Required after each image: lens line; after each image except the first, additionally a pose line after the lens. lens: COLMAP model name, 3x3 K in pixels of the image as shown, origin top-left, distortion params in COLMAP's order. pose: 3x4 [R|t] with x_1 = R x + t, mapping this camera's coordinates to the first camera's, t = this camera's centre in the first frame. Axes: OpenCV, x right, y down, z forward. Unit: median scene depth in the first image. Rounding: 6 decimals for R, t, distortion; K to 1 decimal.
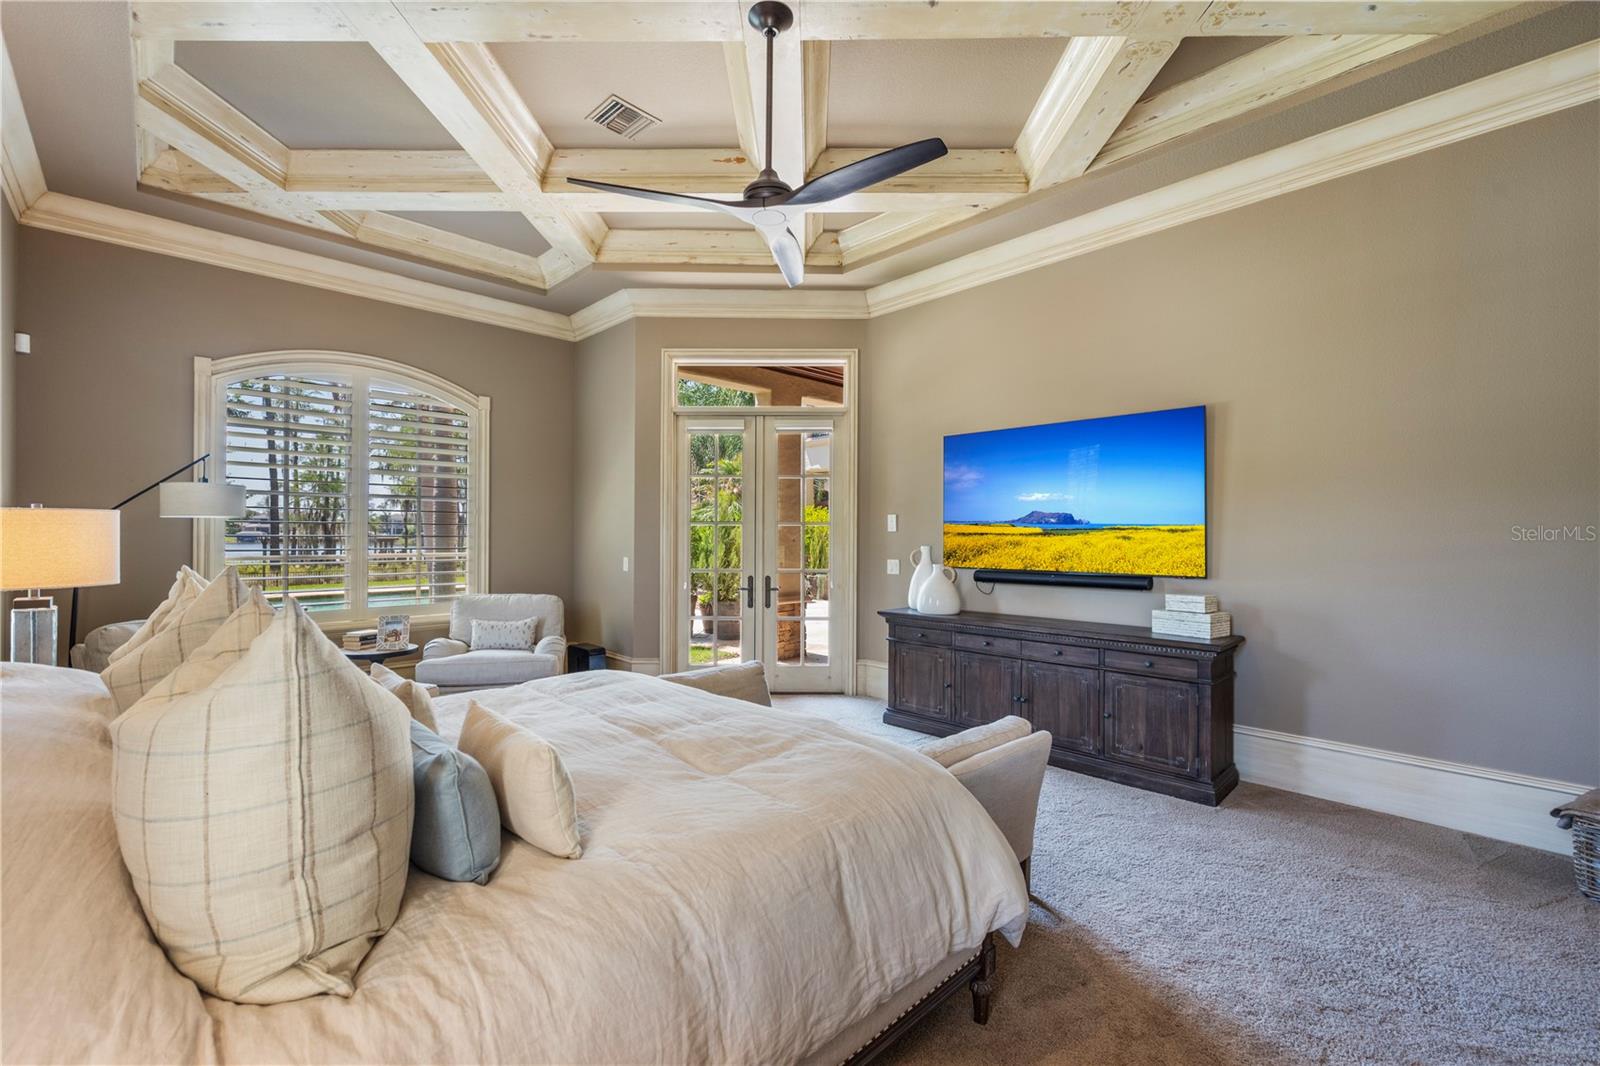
lens RADIAL K [[676.4, 0, 798.5], [0, 676.4, 532.6], [0, 0, 1]] dist [0.001933, 0.000131]
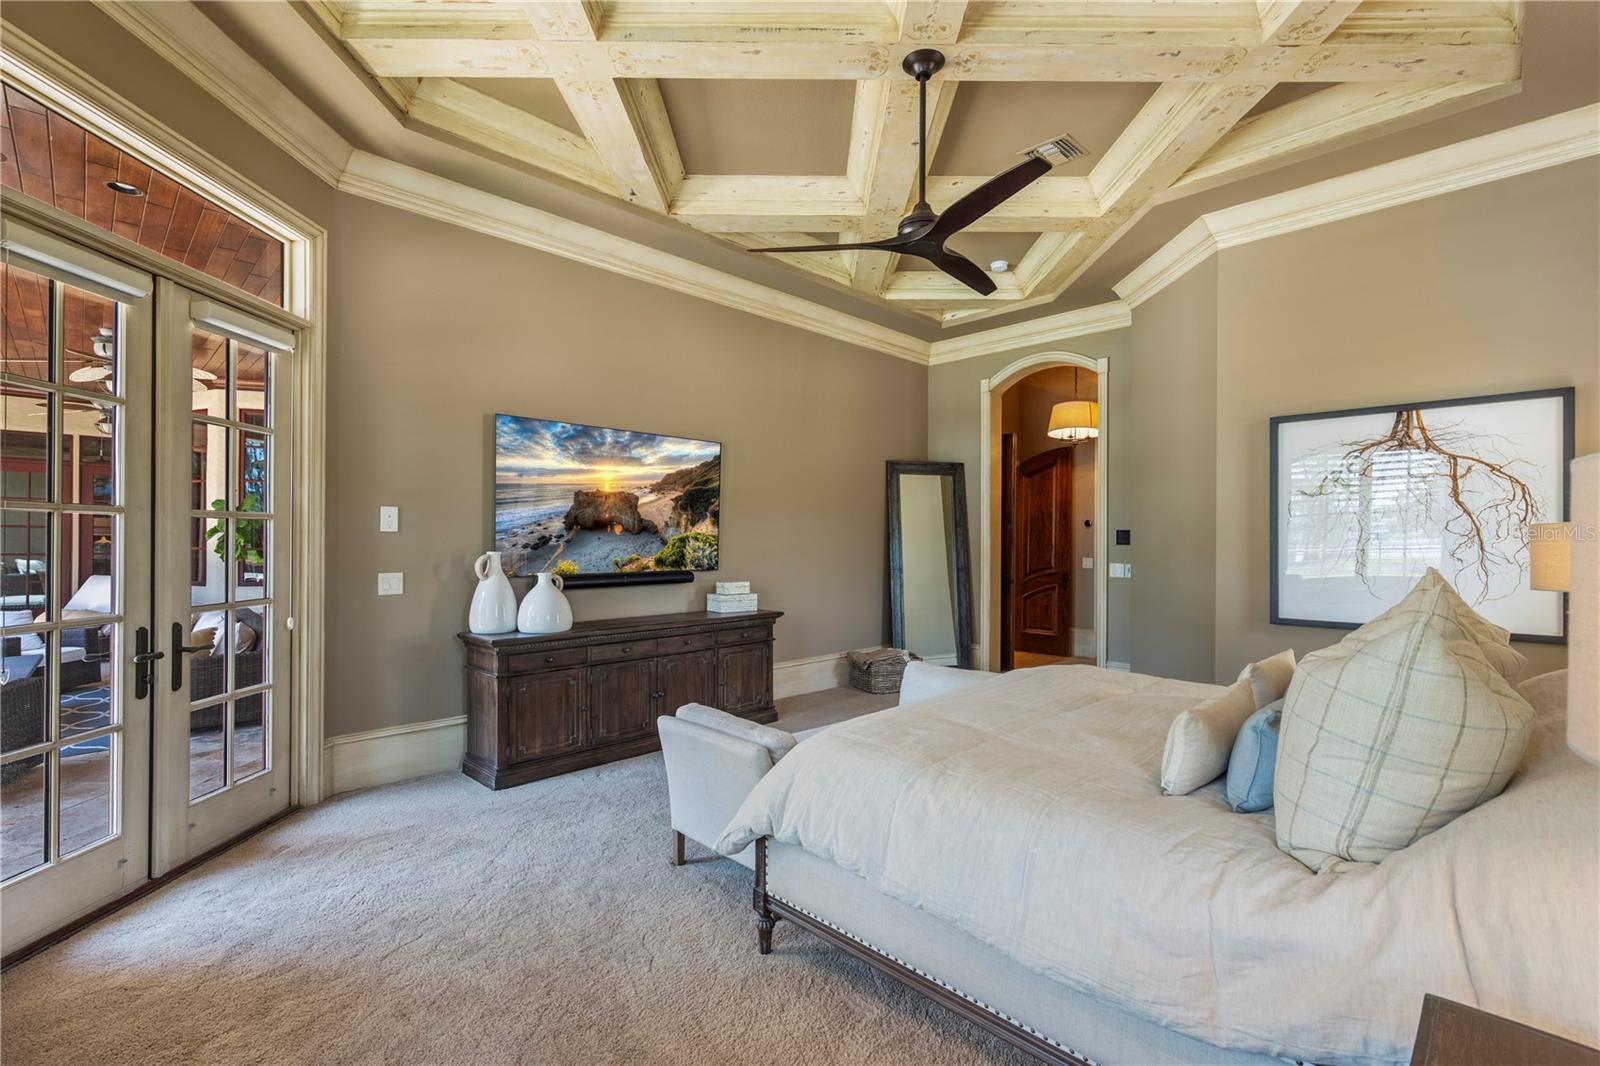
lens RADIAL K [[711.9, 0, 801.2], [0, 711.9, 540.8], [0, 0, 1]] dist [0.003158, 0.000212]
pose [[-0.022582, -0.003647, 0.999738, -0.675295], [-0.006987, 0.999970, 0.003490, 0.002319], [-0.999721, -0.006906, -0.022607, 0.701520]]
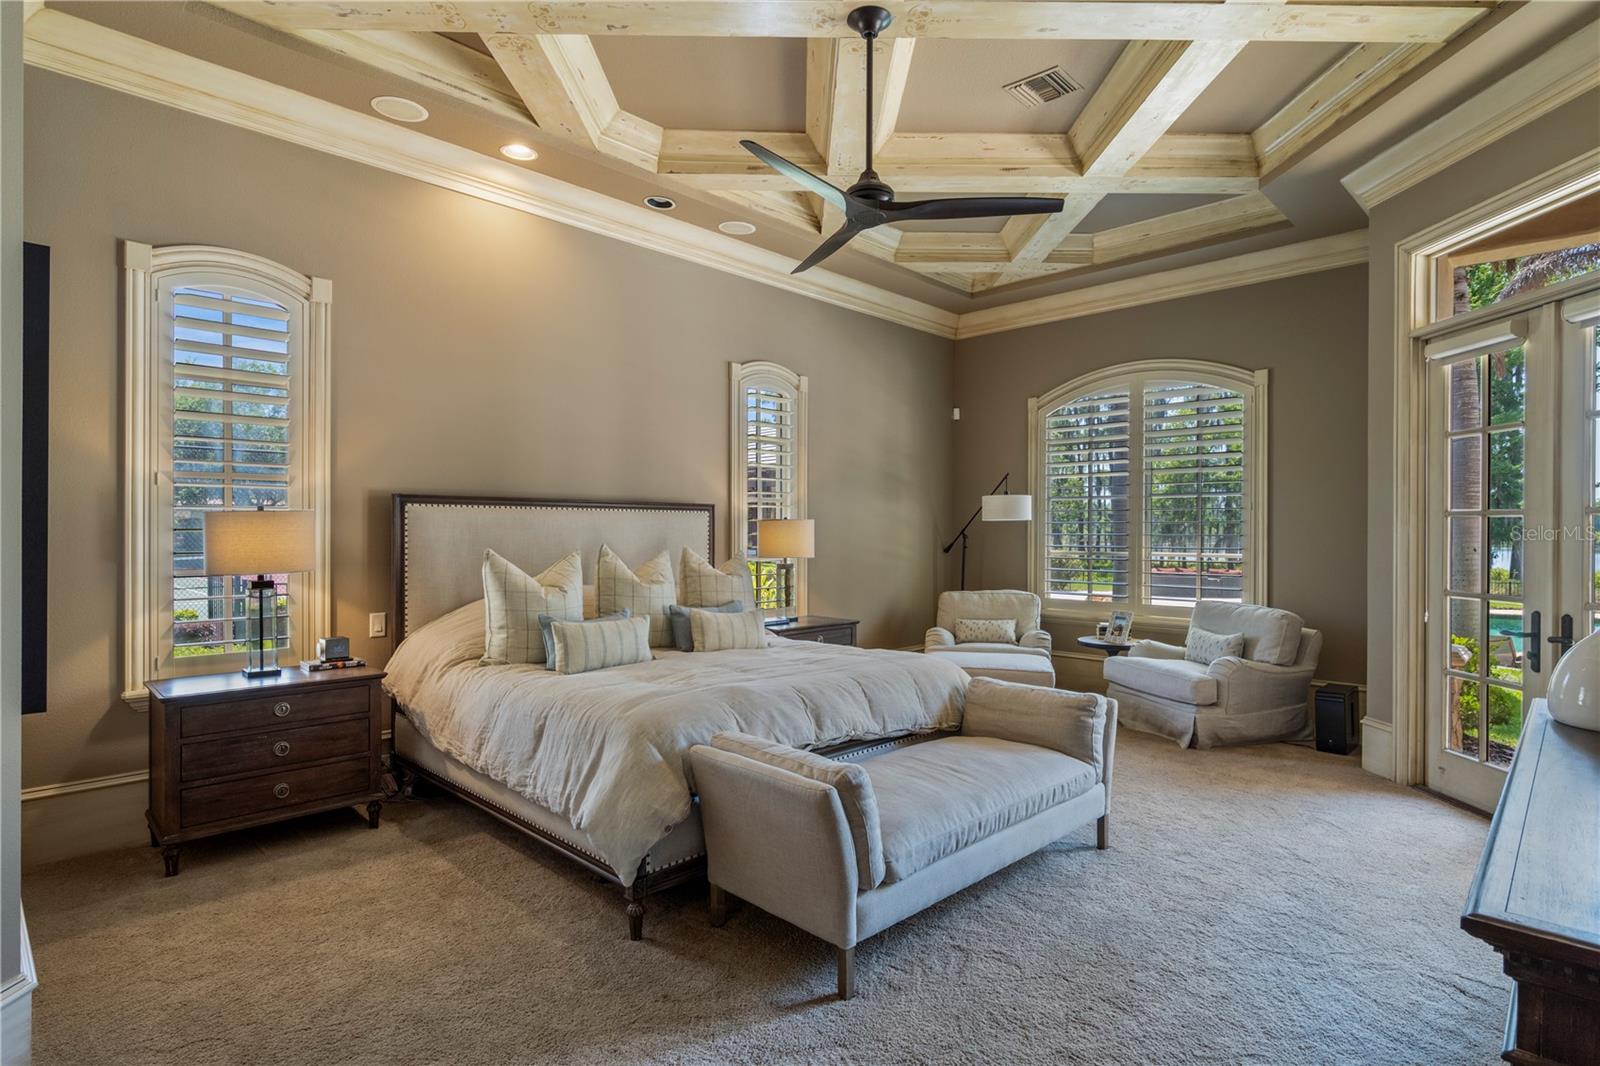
lens RADIAL K [[815.9, 0, 800.0], [0, 815.9, 531.8], [0, 0, 1]] dist [0.000780, -0.000051]
pose [[0.026231, -0.003409, -0.999650, 0.675155], [-0.002453, 0.999991, -0.003475, 0.007195], [0.999653, 0.002543, 0.026222, 0.500796]]
